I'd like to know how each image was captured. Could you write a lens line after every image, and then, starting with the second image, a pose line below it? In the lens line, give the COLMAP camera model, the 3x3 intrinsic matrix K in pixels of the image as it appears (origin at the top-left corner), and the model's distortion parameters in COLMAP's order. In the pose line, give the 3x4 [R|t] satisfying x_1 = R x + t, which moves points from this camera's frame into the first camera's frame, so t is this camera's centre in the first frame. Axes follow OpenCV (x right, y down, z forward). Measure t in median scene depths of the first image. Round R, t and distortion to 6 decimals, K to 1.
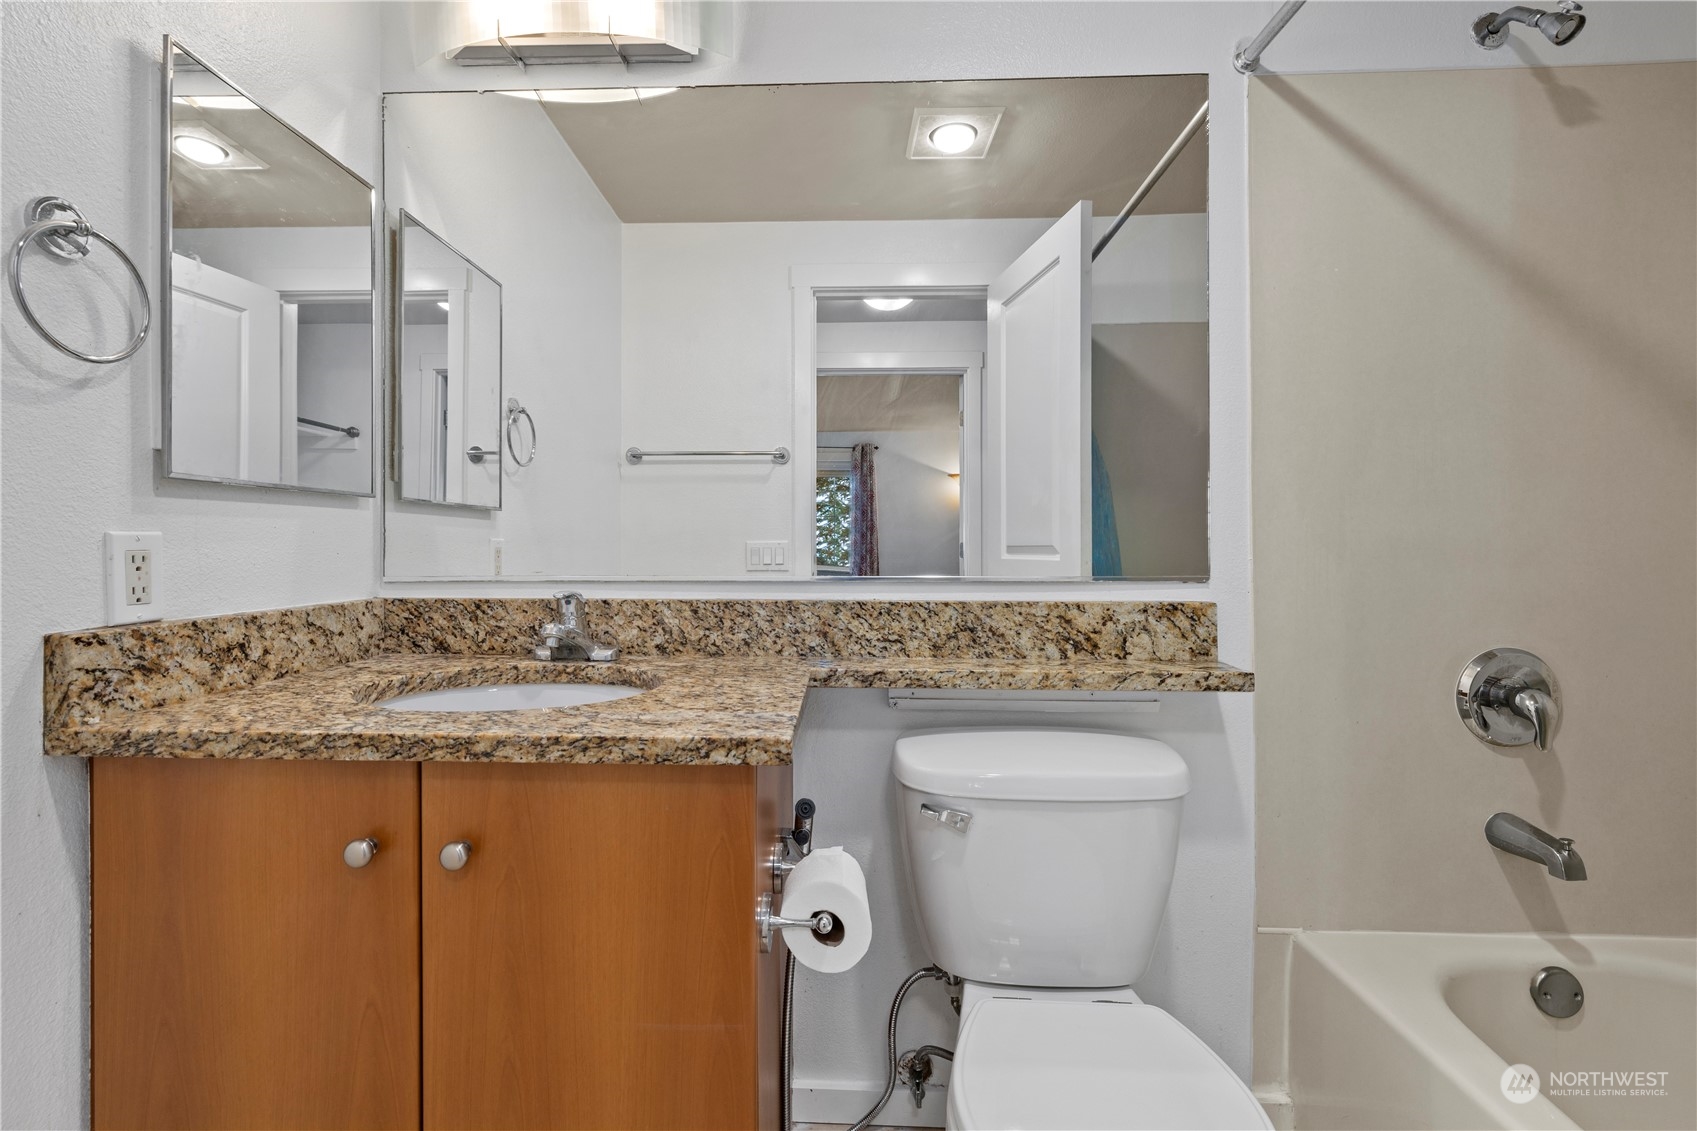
lens RADIAL K [[718.0, 0, 832.7], [0, 718.0, 560.6], [0, 0, 1]] dist [-0.004046, -0.000368]
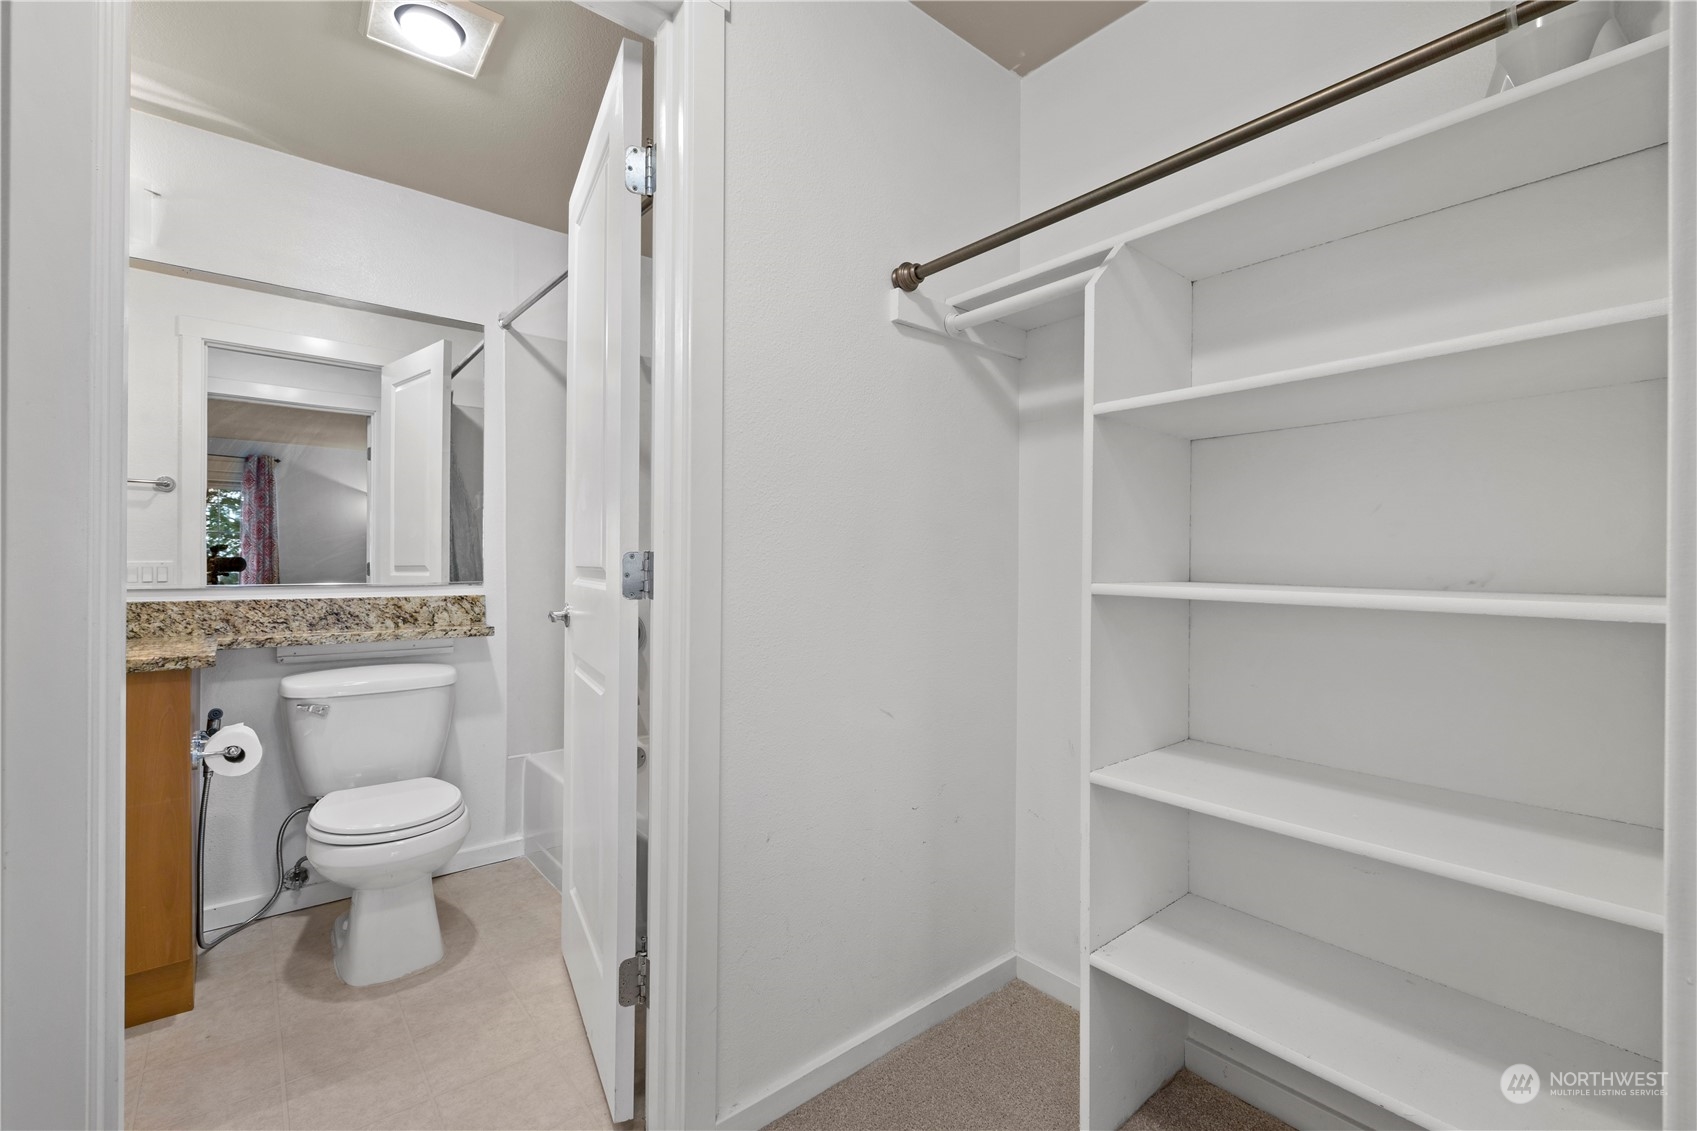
lens RADIAL K [[718.0, 0, 832.7], [0, 718.0, 560.6], [0, 0, 1]] dist [-0.004046, -0.000368]
pose [[0.753473, 0.005588, 0.657455, -0.044676], [0.012068, 0.999678, -0.022328, 0.019811], [-0.657368, 0.024757, 0.753163, -1.117311]]
